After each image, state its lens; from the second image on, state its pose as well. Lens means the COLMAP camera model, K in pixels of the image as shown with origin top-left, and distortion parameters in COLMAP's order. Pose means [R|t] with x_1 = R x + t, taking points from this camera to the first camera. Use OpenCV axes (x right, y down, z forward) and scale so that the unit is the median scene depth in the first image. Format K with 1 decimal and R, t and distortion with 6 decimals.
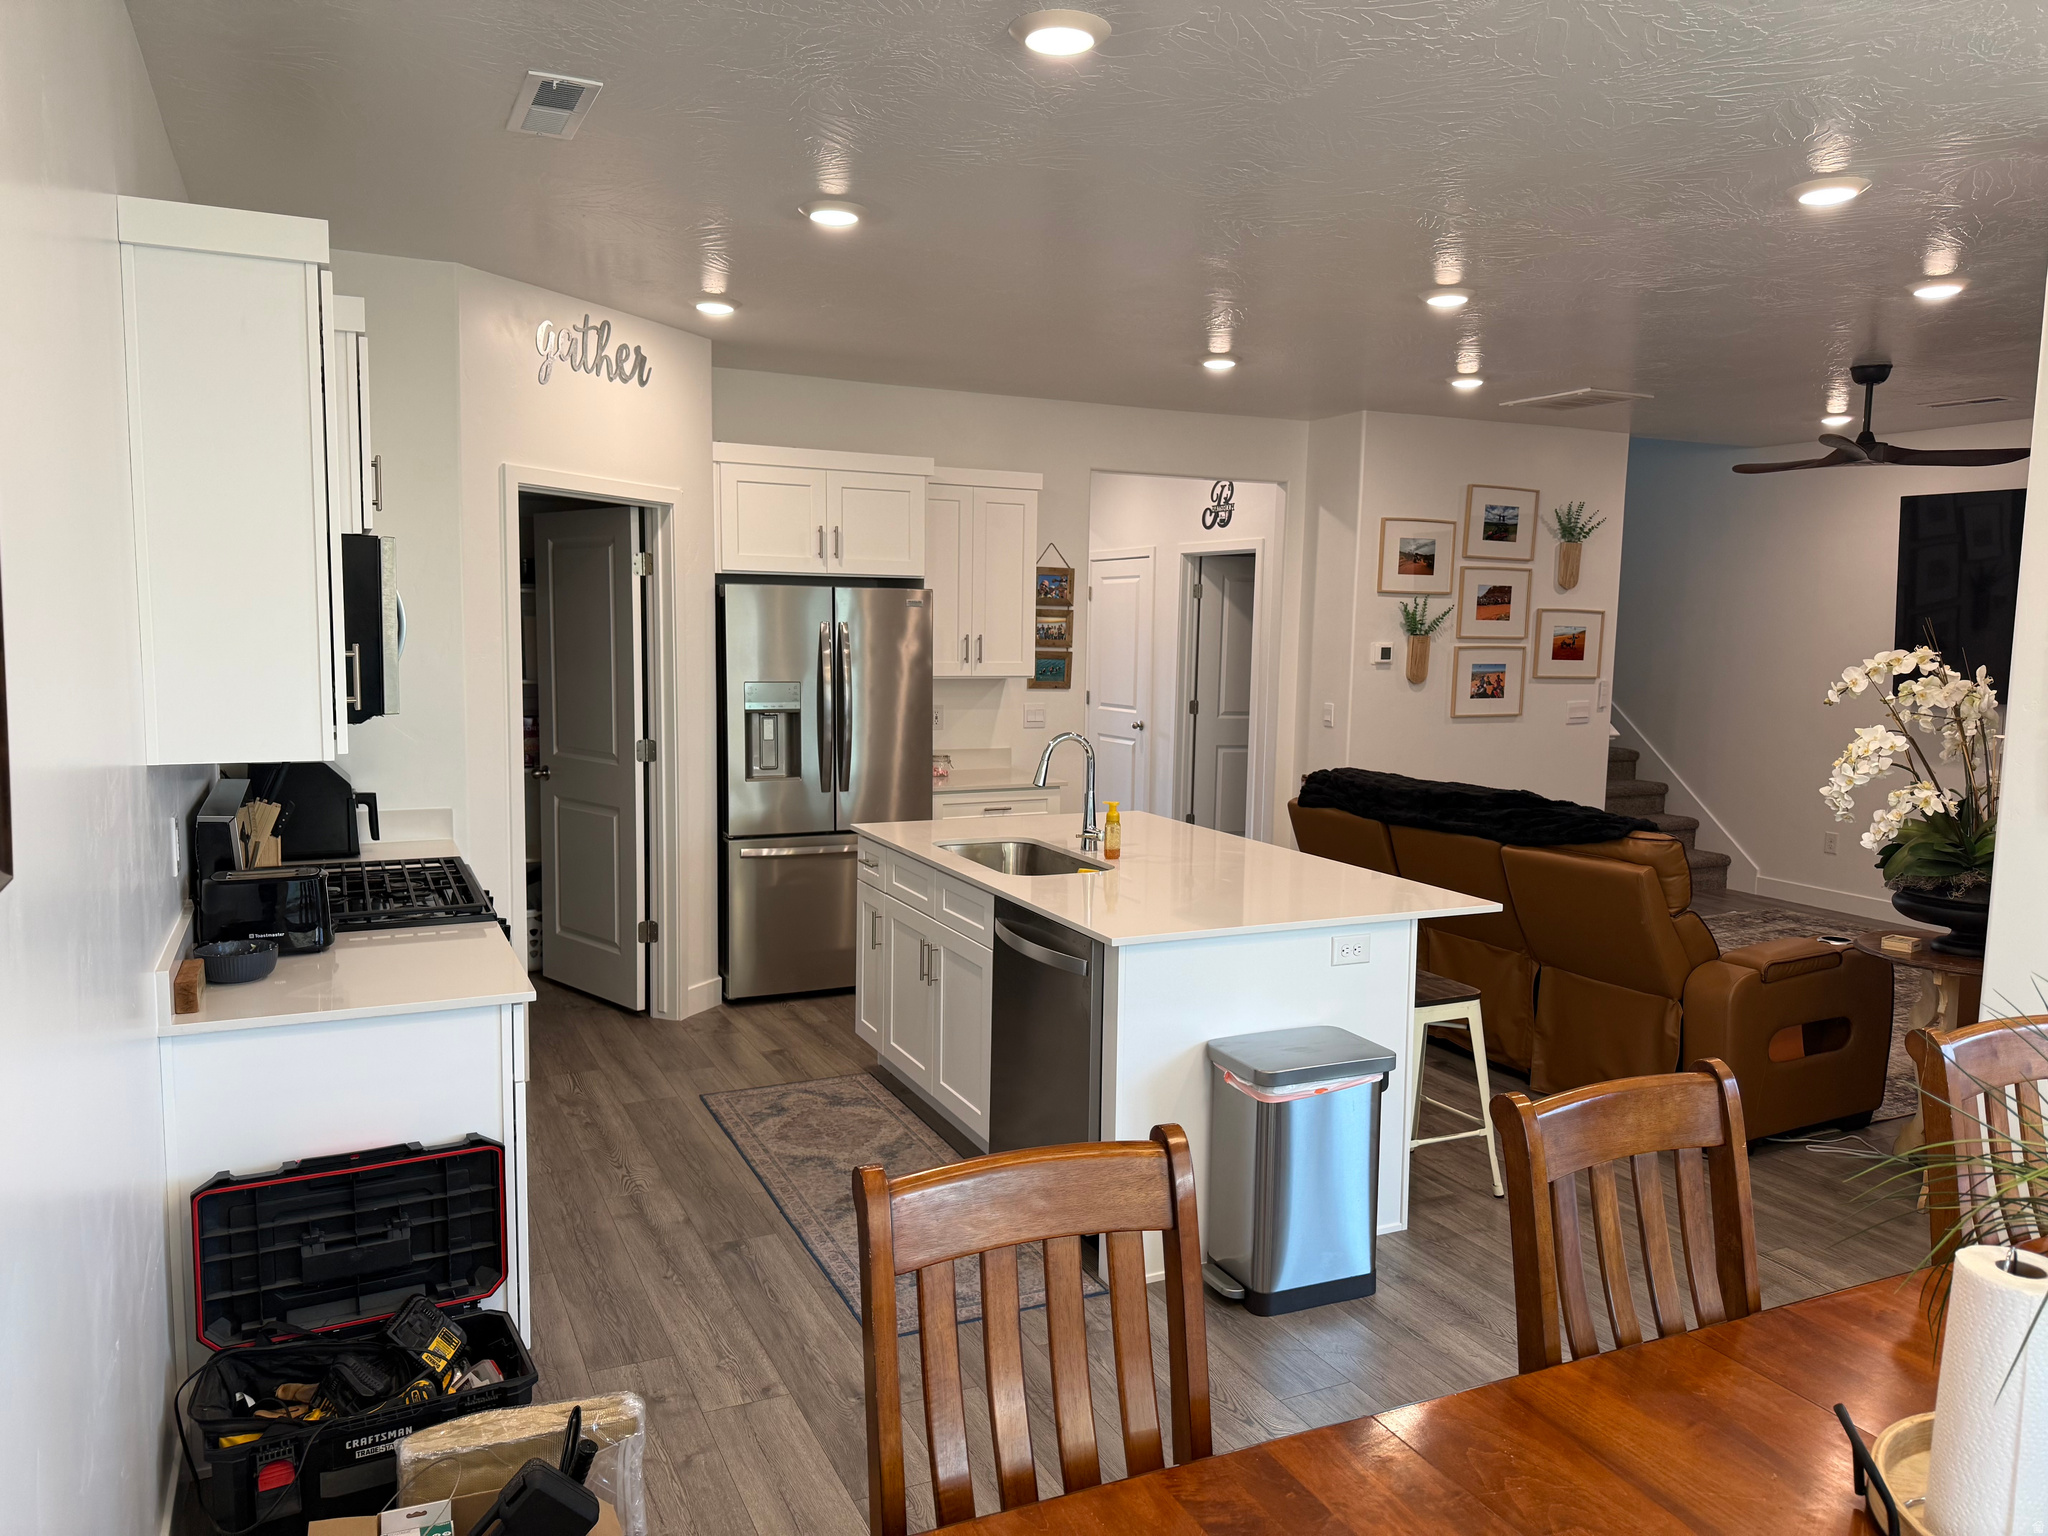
lens RADIAL K [[1440.6, 0, 1028.2], [0, 1440.6, 768.7], [0, 0, 1]] dist [0.069434, -0.090449]
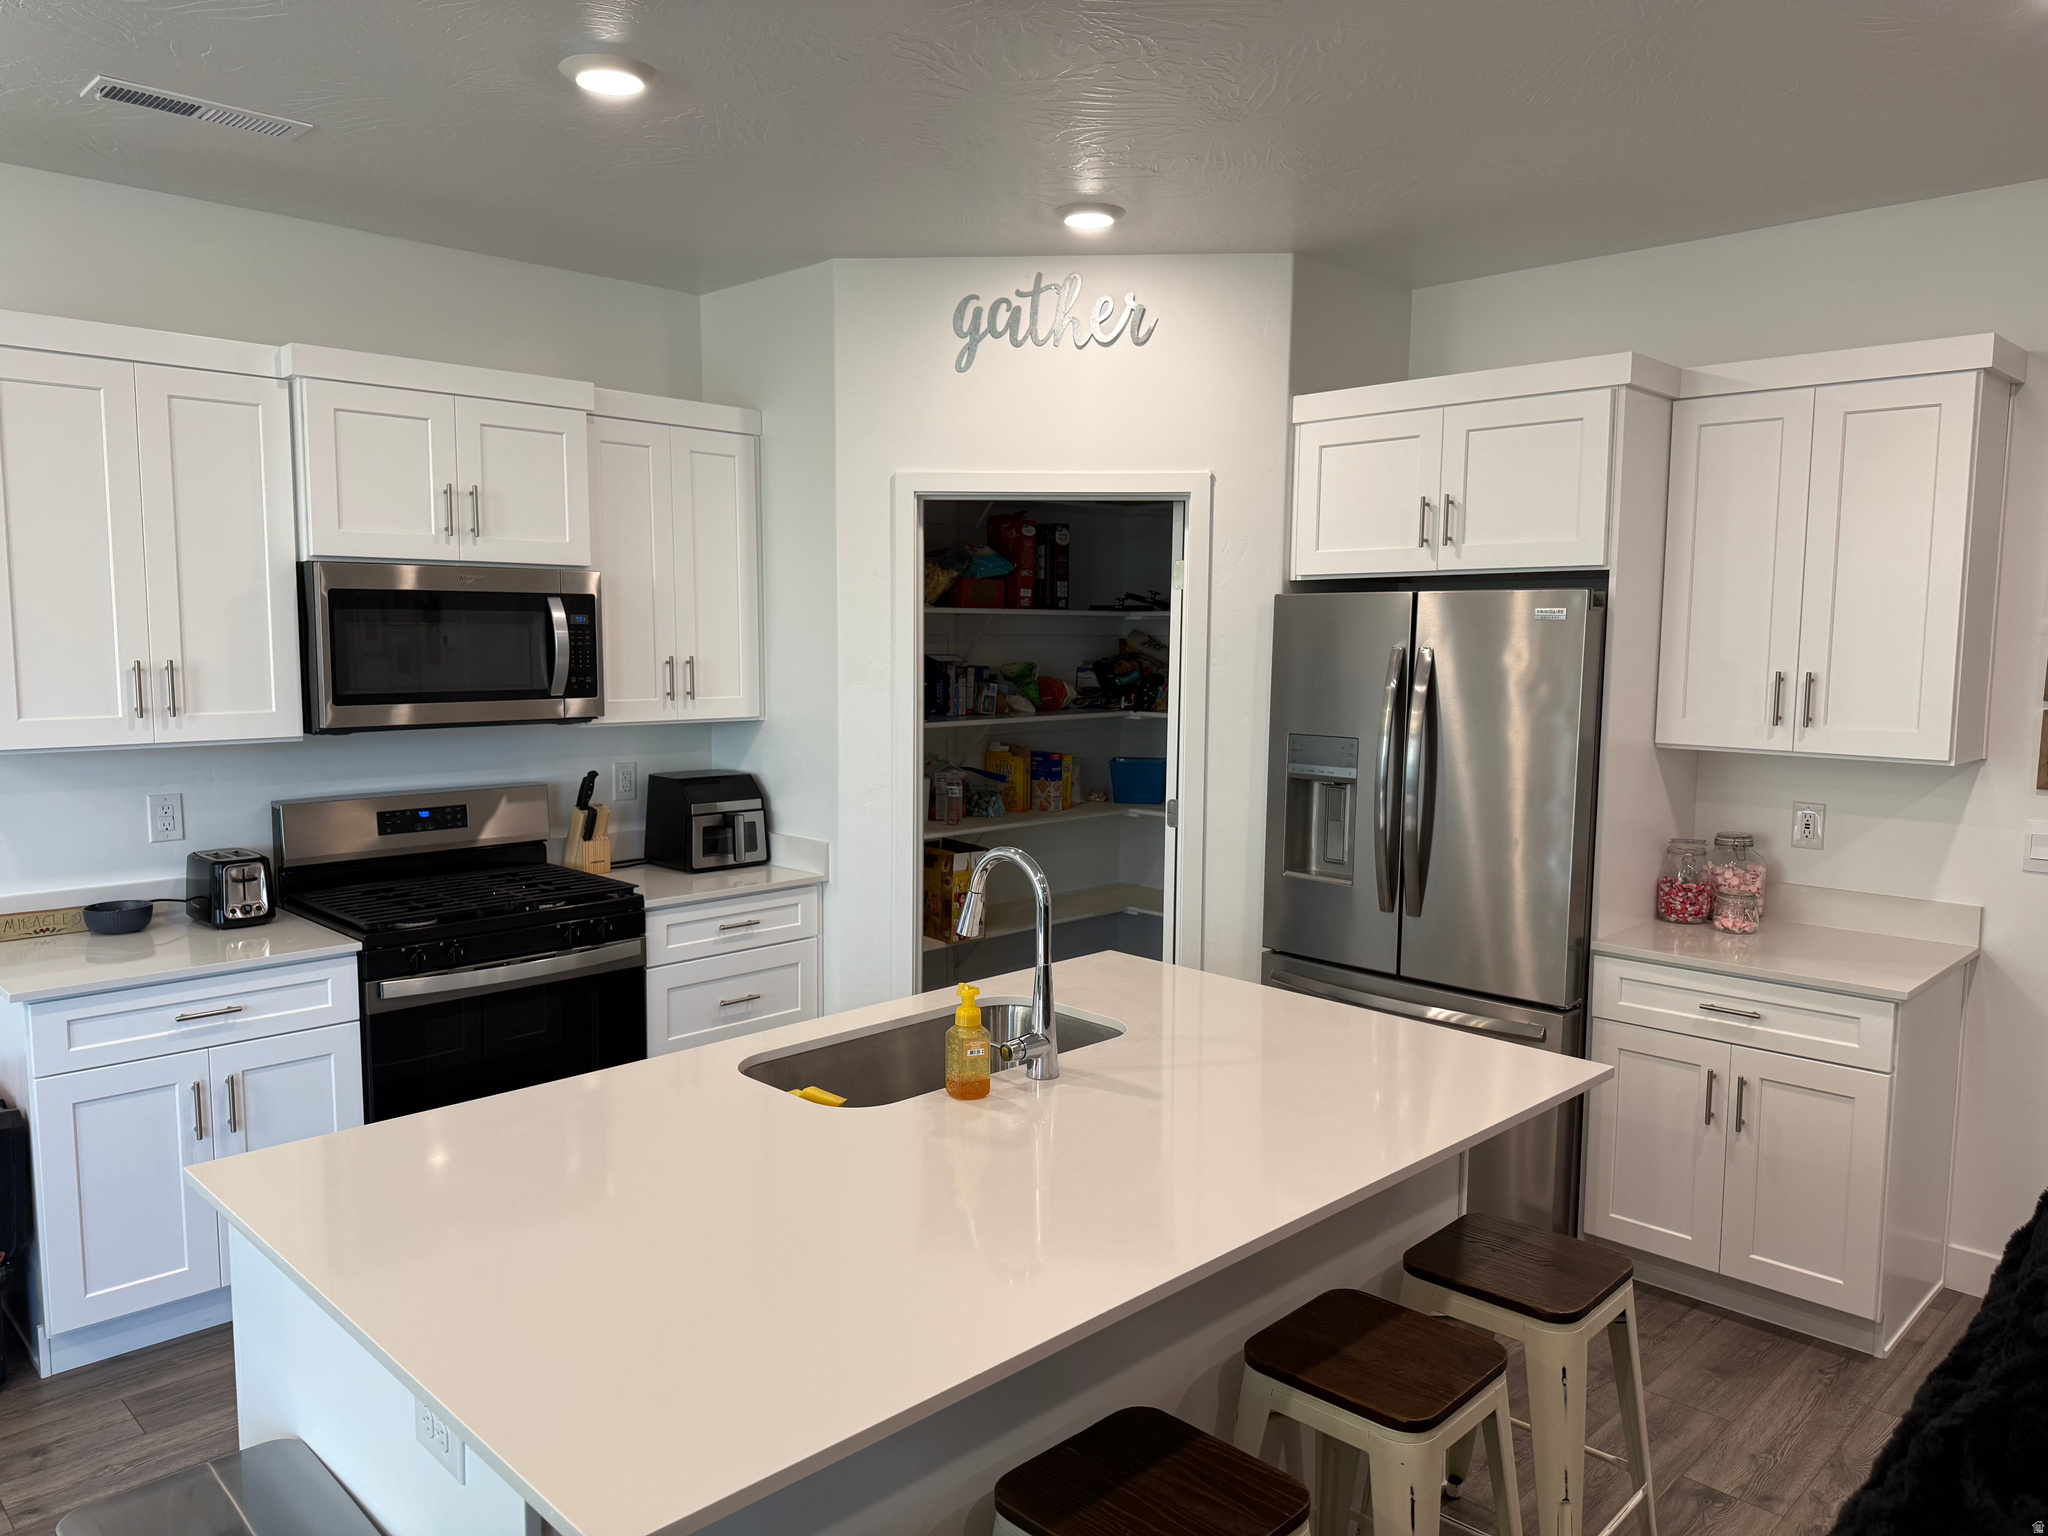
lens RADIAL K [[1440.6, 0, 1028.2], [0, 1440.6, 768.7], [0, 0, 1]] dist [0.069434, -0.090449]
pose [[0.324742, 0.073001, -0.942981, 0.419968], [-0.107067, 0.993445, 0.040036, -0.055774], [0.939723, 0.087961, 0.330429, 0.639802]]
